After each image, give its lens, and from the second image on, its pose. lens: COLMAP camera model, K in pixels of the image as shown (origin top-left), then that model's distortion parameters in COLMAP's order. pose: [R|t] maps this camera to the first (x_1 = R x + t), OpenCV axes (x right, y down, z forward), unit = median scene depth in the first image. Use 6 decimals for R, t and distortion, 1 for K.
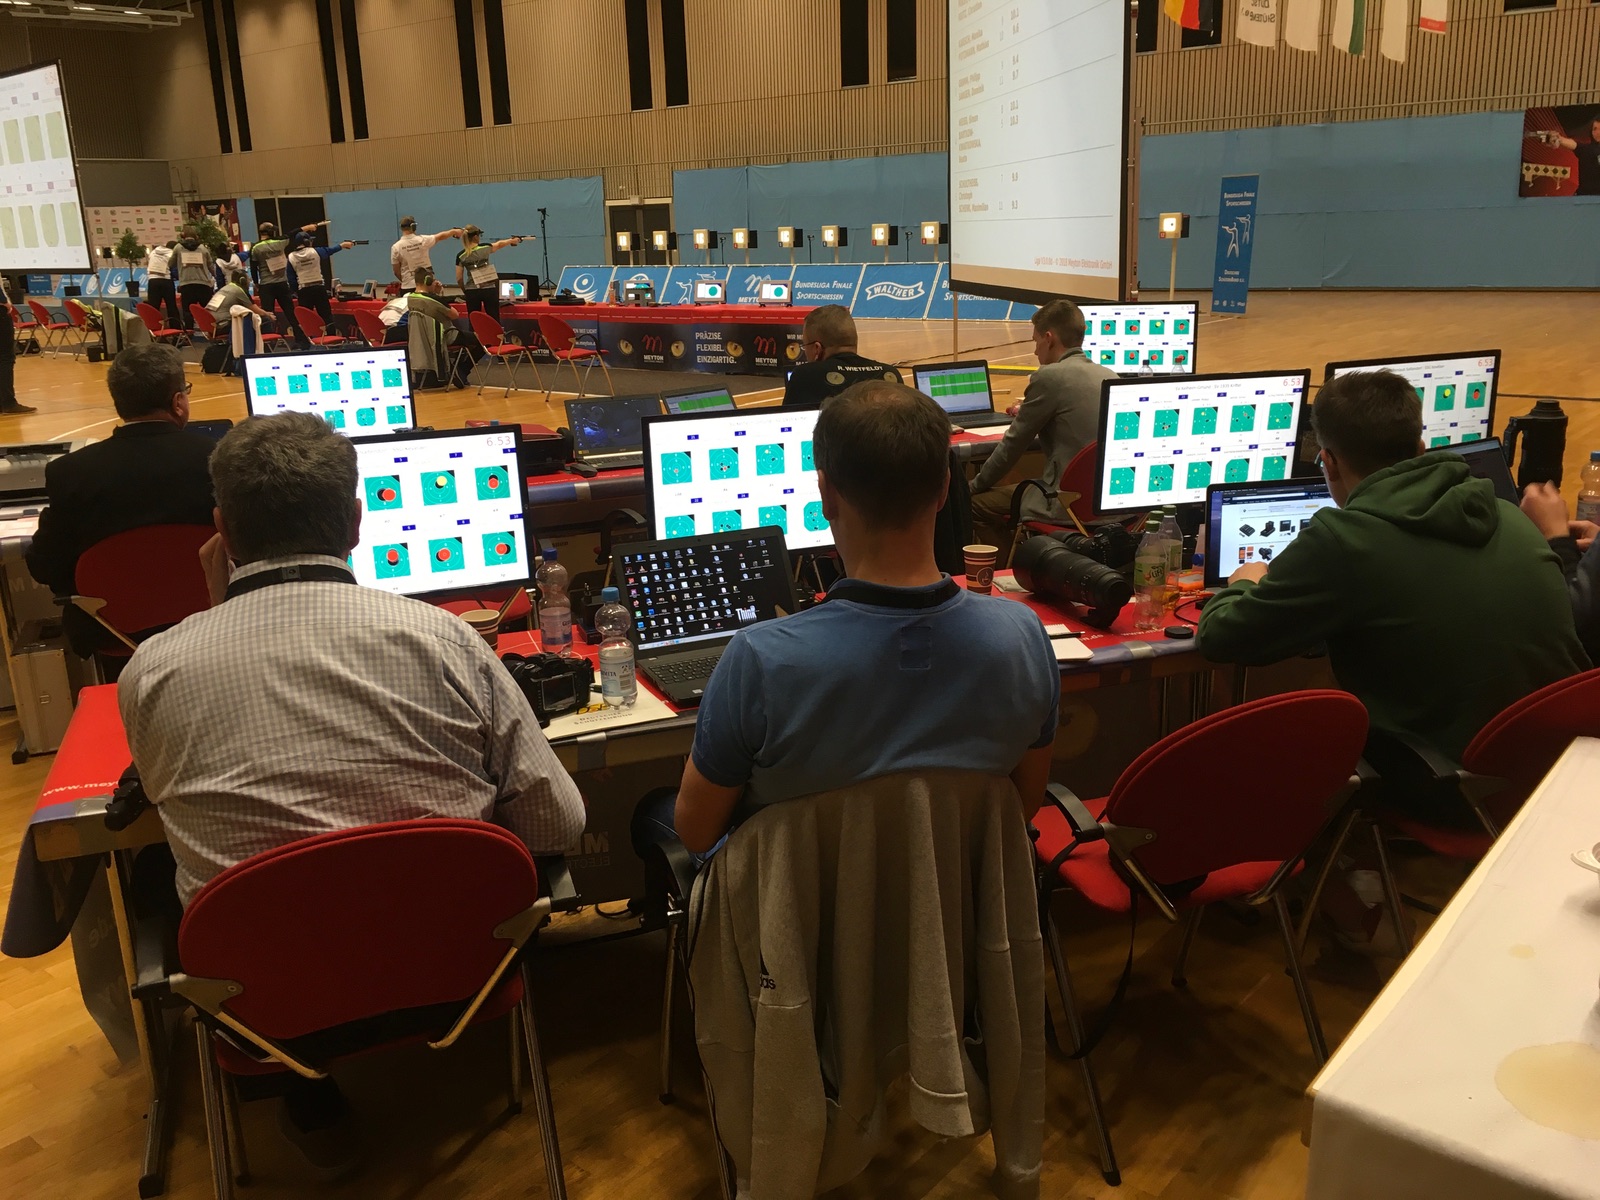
lens RADIAL K [[1353.3, 0, 809.9], [0, 1353.3, 591.0], [0, 0, 1]] dist [0.007496, -0.032641]
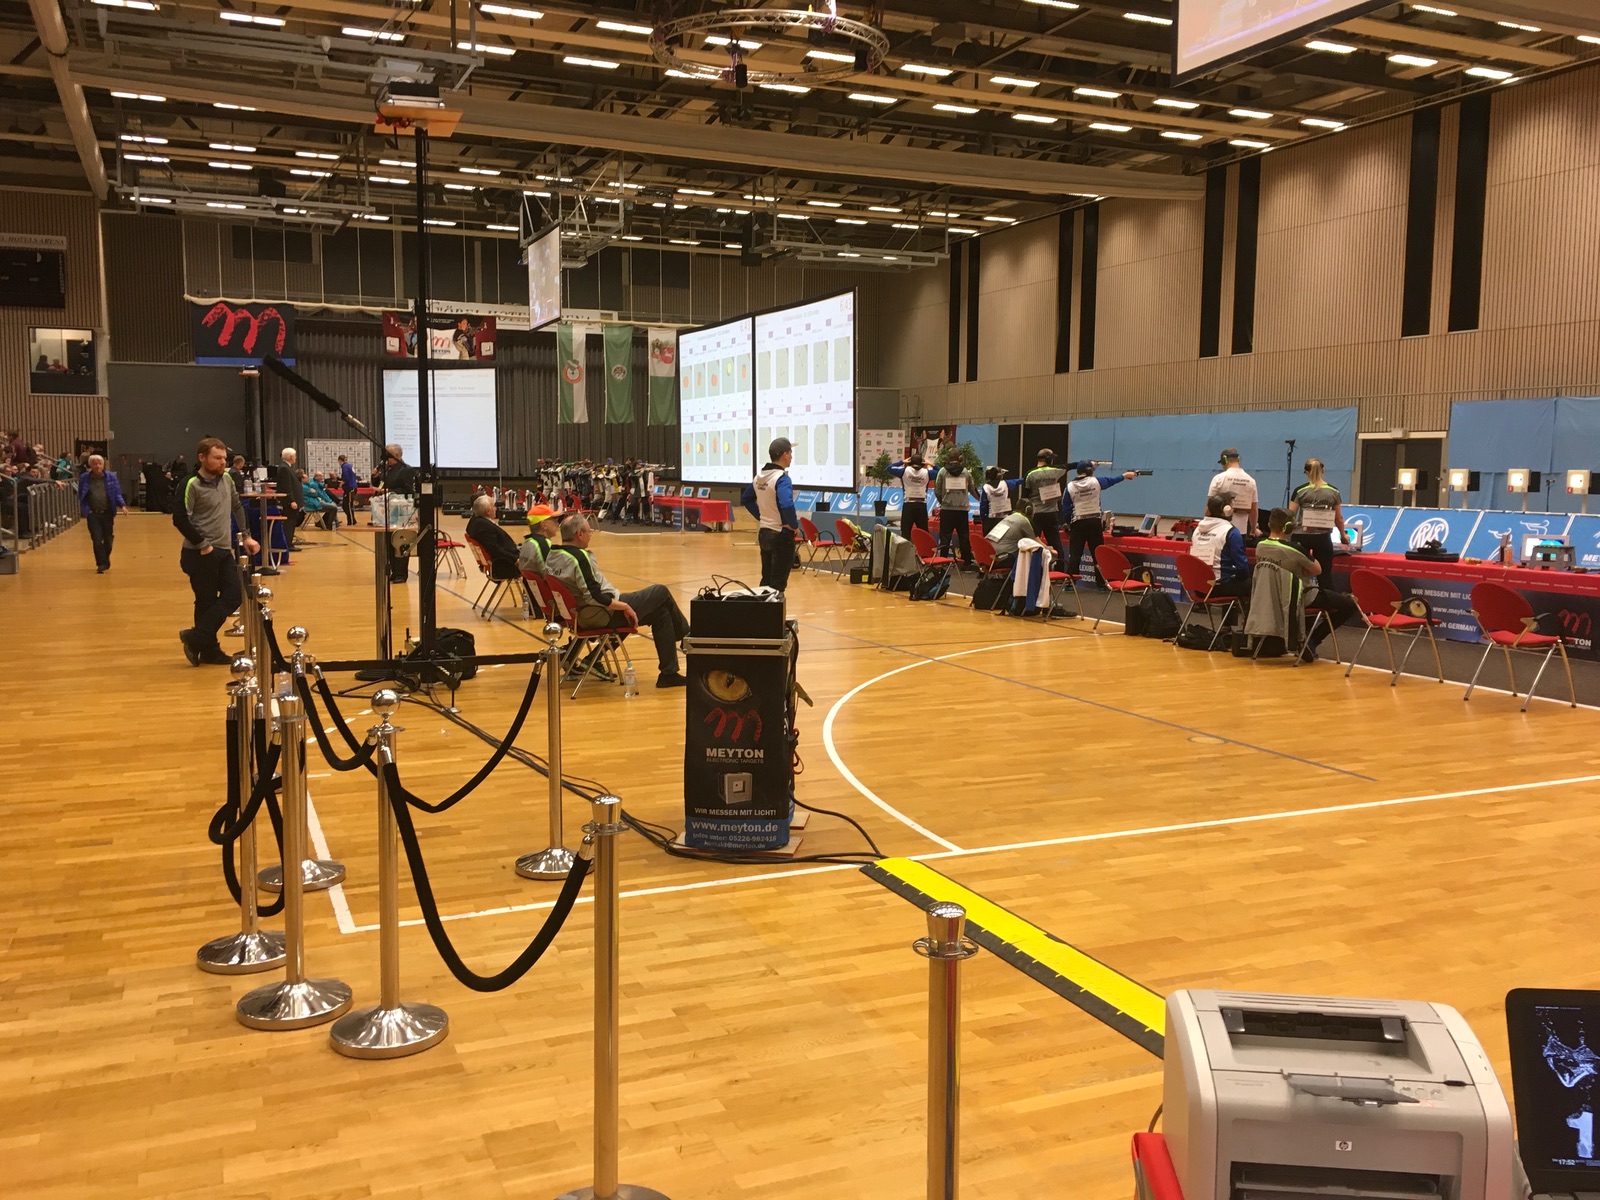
lens RADIAL K [[1353.3, 0, 792.4], [0, 1353.3, 600.3], [0, 0, 1]] dist [0.007496, -0.032641]
pose [[0.883398, 0.076414, -0.462351, -0.103597], [-0.147659, 0.981747, -0.119871, -0.030444], [0.444752, 0.174164, 0.878557, 0.115606]]
